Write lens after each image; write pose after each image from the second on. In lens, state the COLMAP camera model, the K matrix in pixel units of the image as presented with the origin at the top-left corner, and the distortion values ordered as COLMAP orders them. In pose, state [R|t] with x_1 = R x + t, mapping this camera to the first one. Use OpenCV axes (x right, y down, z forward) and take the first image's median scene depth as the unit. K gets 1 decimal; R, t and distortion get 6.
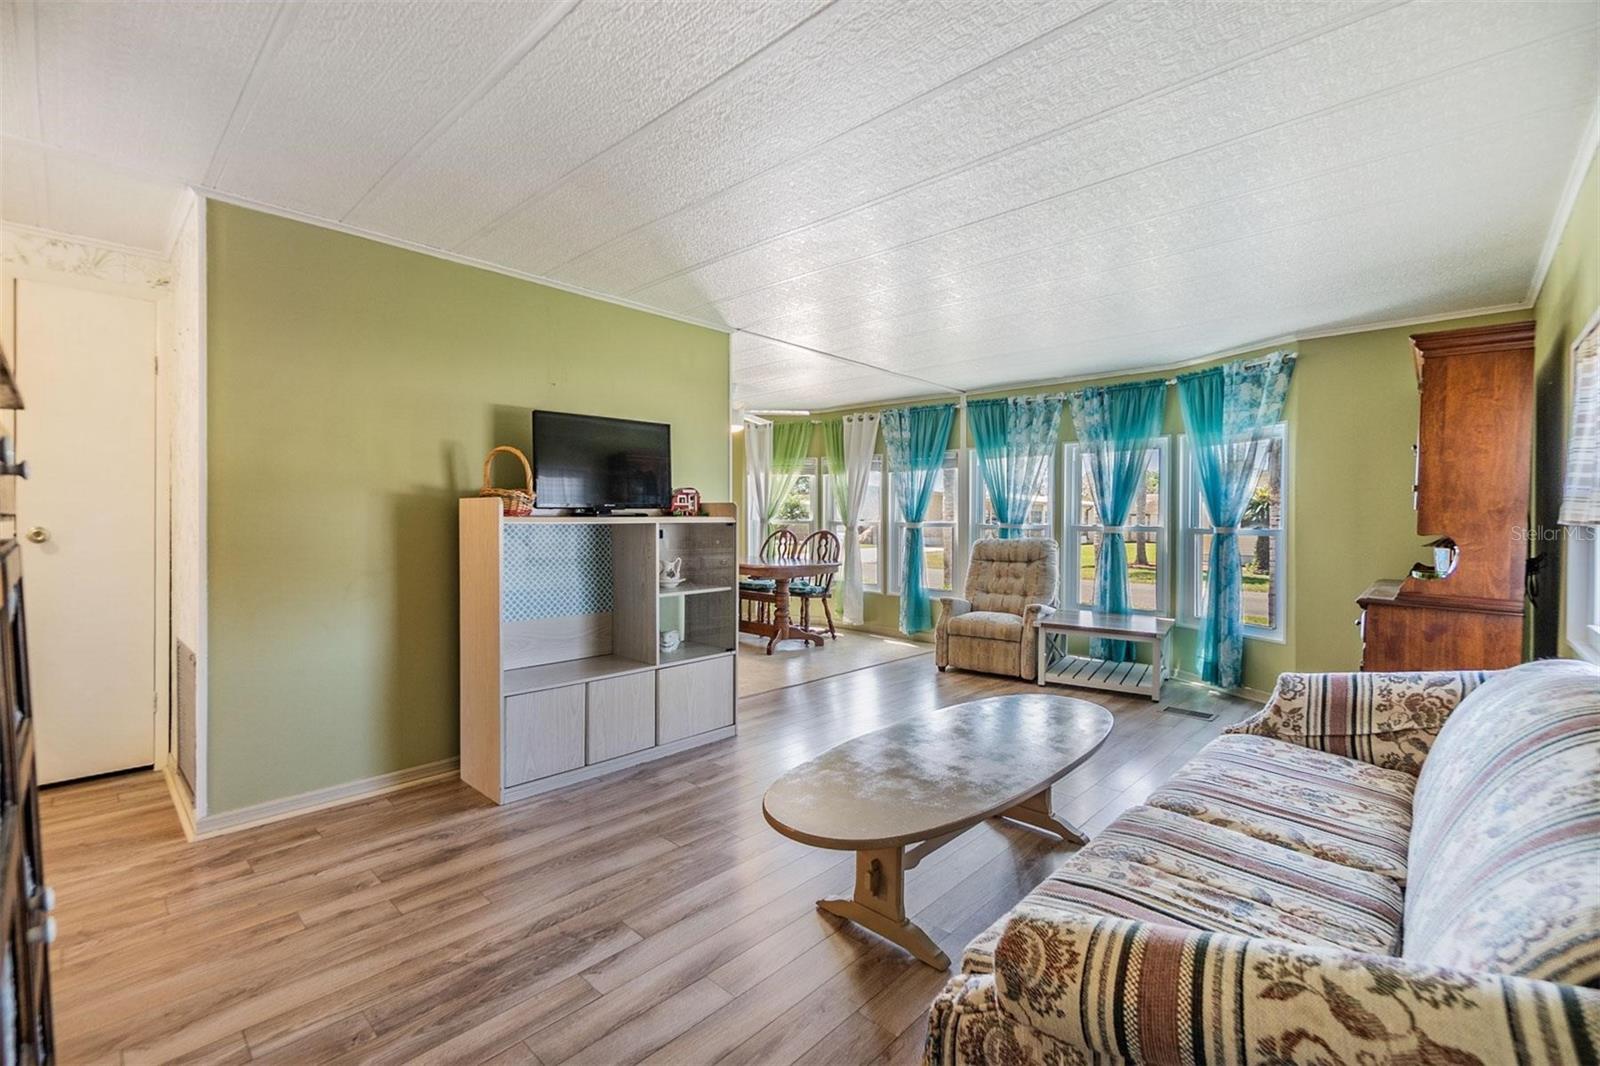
lens RADIAL K [[702.8, 0, 789.2], [0, 702.8, 525.5], [0, 0, 1]] dist [-0.003011, -0.000737]
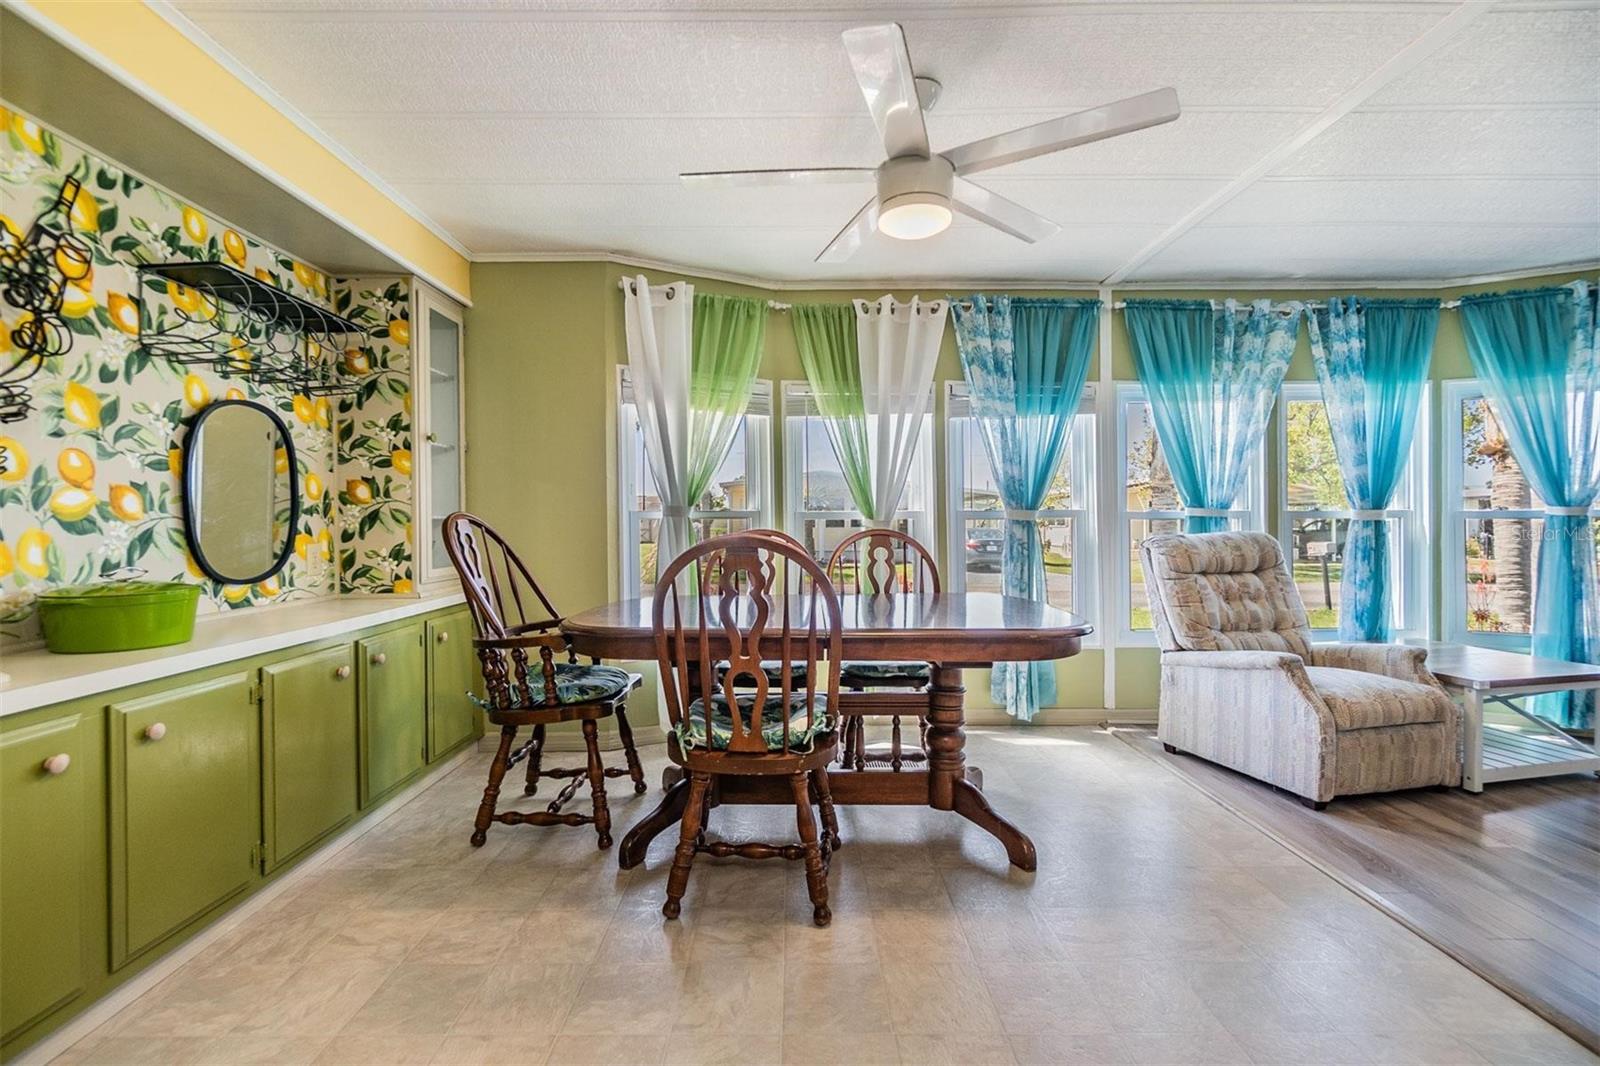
lens RADIAL K [[702.8, 0, 793.8], [0, 702.8, 524.0], [0, 0, 1]] dist [-0.003011, -0.000737]
pose [[0.723363, -0.013224, 0.690341, -0.342344], [0.019427, 0.999811, -0.001204, 0.003899], [-0.690194, 0.014282, 0.723483, 0.765891]]
